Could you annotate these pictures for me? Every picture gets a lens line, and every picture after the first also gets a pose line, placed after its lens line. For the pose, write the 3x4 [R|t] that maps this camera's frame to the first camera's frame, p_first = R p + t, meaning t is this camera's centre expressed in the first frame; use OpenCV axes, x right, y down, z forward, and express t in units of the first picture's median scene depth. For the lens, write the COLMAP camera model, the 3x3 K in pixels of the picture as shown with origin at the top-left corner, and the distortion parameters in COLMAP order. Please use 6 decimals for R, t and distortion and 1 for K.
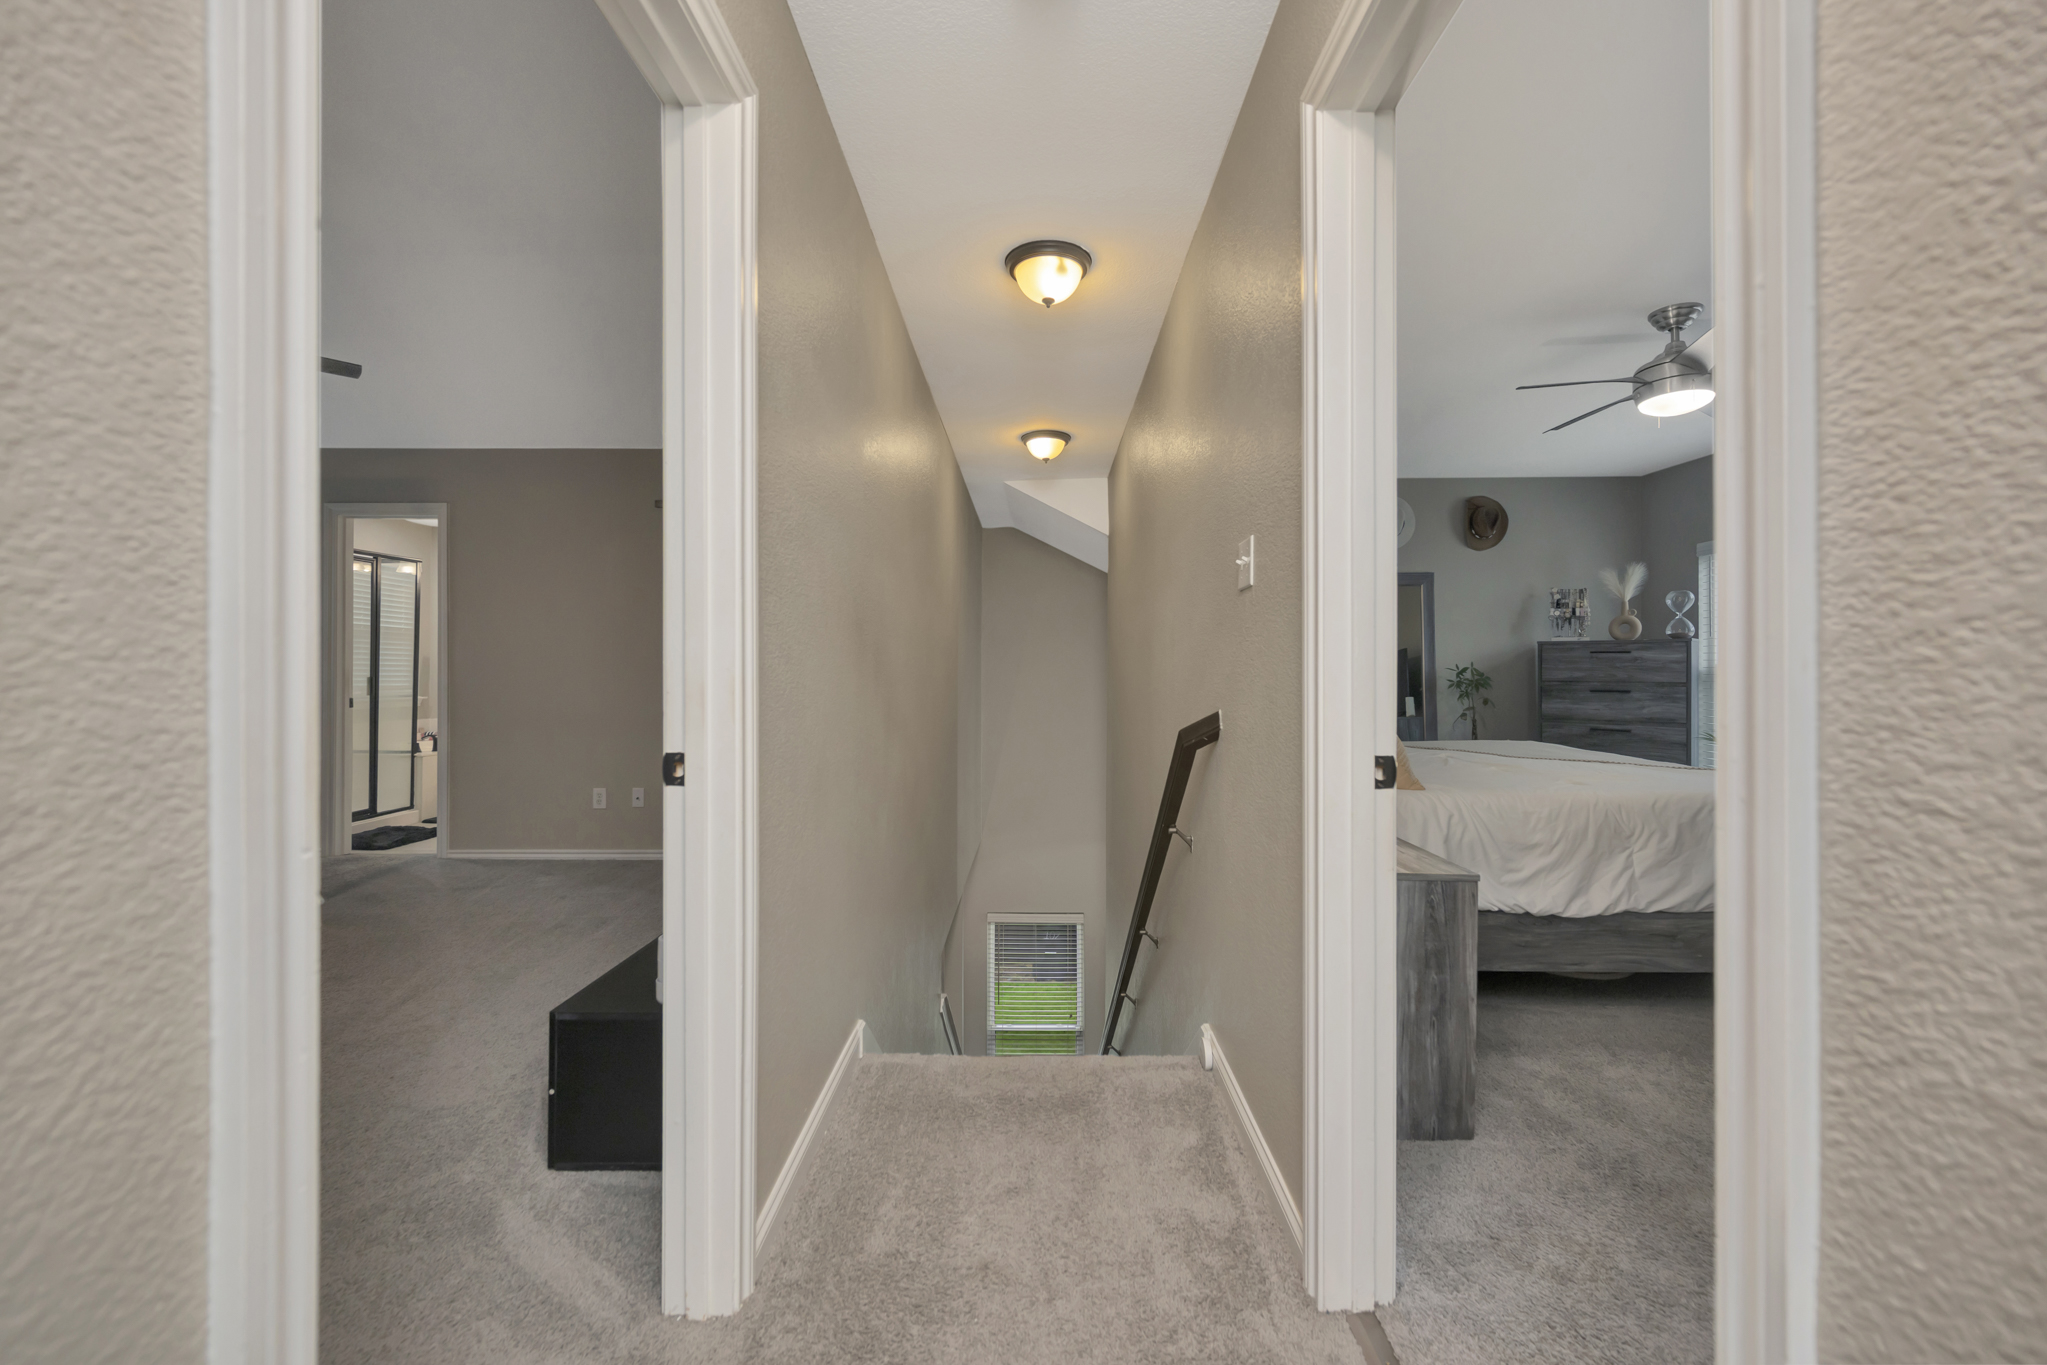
lens RADIAL K [[832.9, 0, 1033.0], [0, 832.9, 674.6], [0, 0, 1]] dist [0.000774, 0.000189]
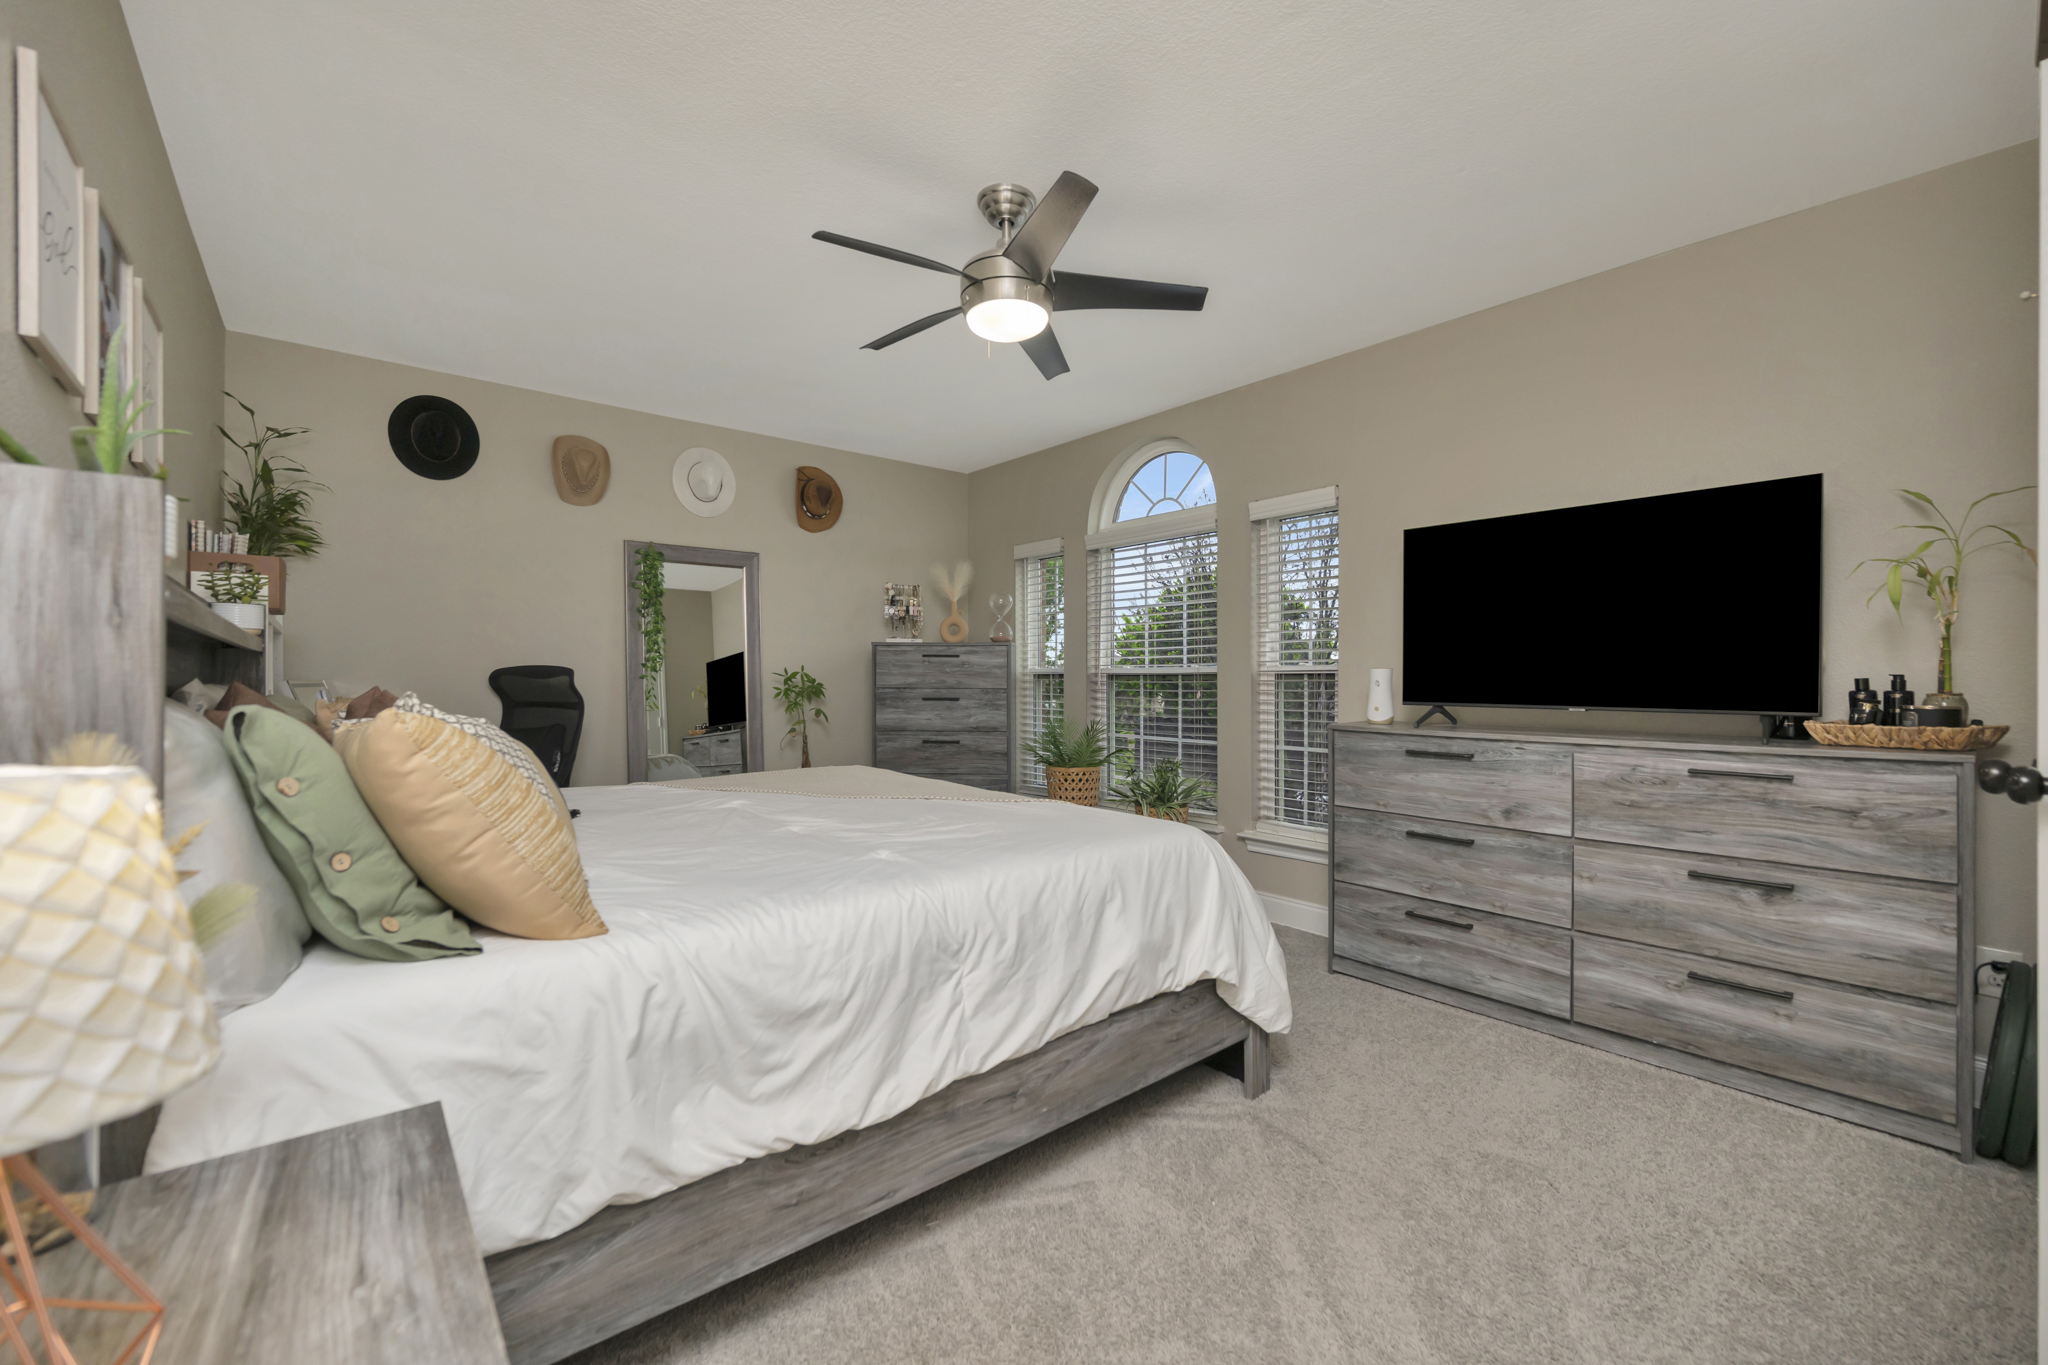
lens RADIAL K [[836.2, 0, 1024.0], [0, 836.2, 682.5], [0, 0, 1]] dist [-0.001098, -0.000079]
pose [[0.765230, -0.006123, 0.643728, 0.183364], [0.002460, 0.999975, 0.006587, -0.003733], [-0.643752, -0.003457, 0.765226, 0.255251]]
